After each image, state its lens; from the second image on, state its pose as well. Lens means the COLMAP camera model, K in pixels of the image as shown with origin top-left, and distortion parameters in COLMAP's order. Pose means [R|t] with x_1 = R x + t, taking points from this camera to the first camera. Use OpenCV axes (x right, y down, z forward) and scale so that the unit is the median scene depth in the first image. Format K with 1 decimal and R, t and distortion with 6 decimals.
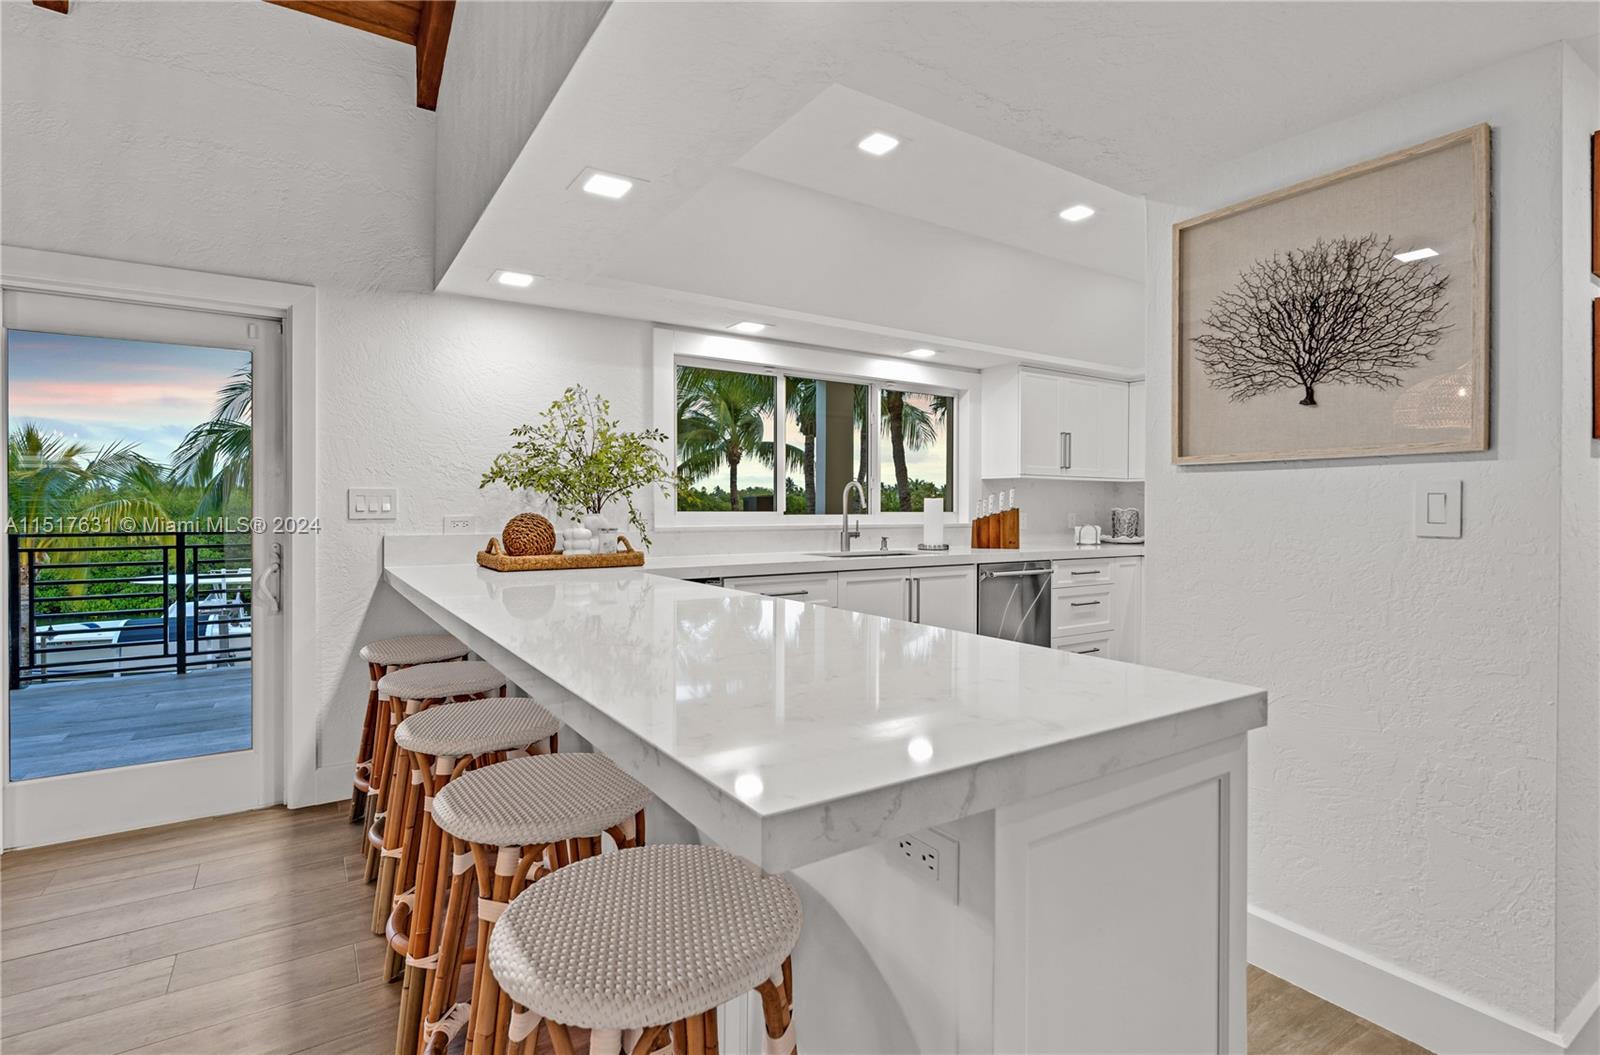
lens RADIAL K [[784.7, 0, 800.0], [0, 784.7, 527.5], [0, 0, 1]] dist [-0.005173, -0.000648]
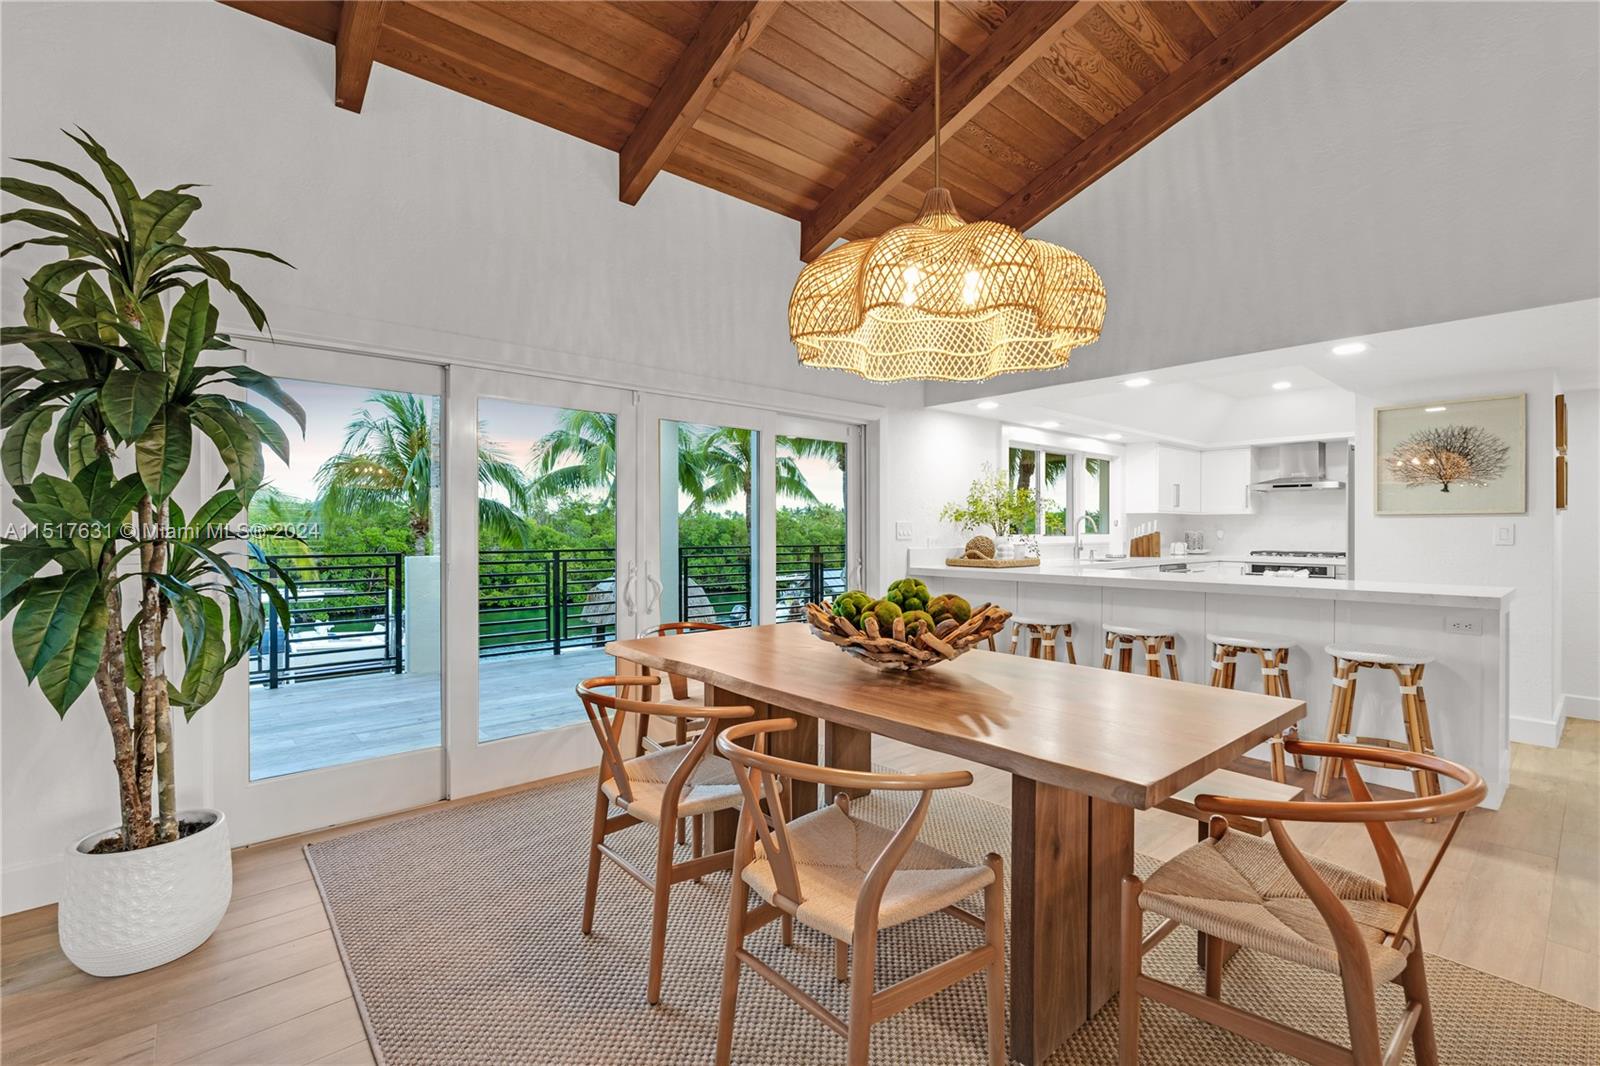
lens RADIAL K [[724.1, 0, 833.3], [0, 724.1, 545.2], [0, 0, 1]] dist [0.000401, 0.000080]
pose [[0.987246, -0.006312, 0.159076, -0.802601], [0.006916, 0.999971, -0.003238, 0.003953], [-0.159051, 0.004297, 0.987261, -0.469556]]
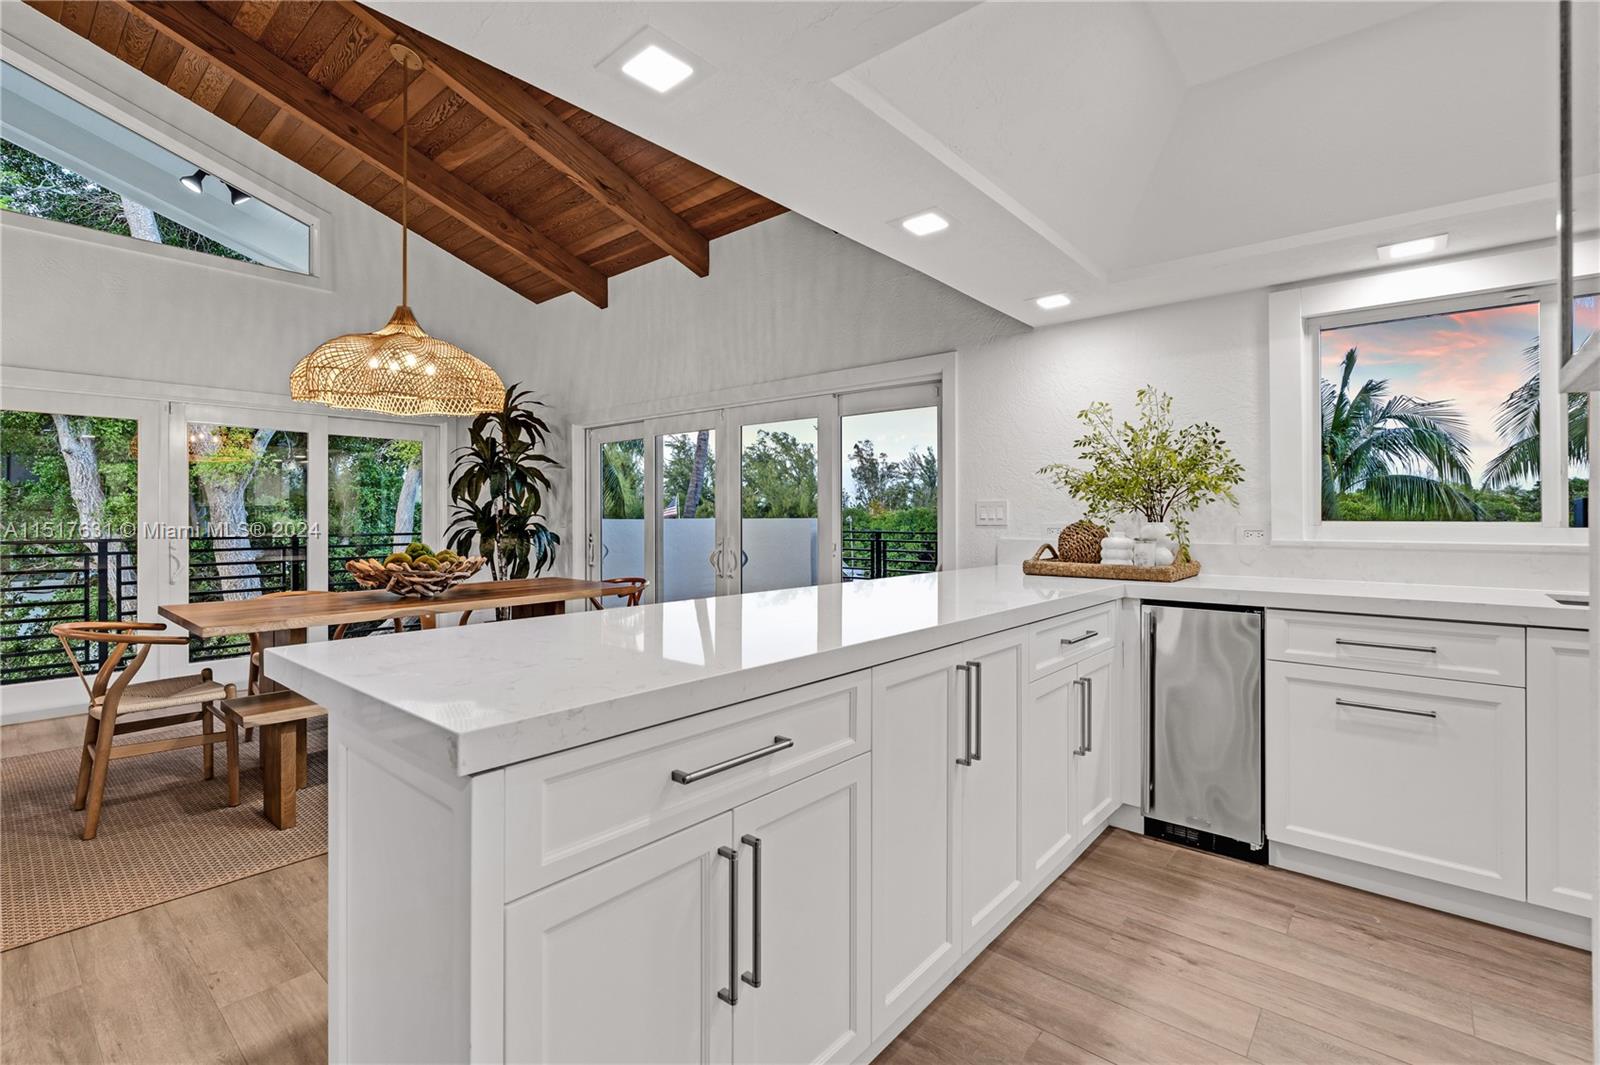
lens RADIAL K [[730.3, 0, 800.0], [0, 730.3, 532.5], [0, 0, 1]] dist [0.000721, 0.000124]
pose [[0.267607, 0.015073, -0.963410, 0.427994], [-0.027458, 0.999591, 0.008012, -0.000792], [0.963137, 0.024309, 0.267911, 0.344849]]
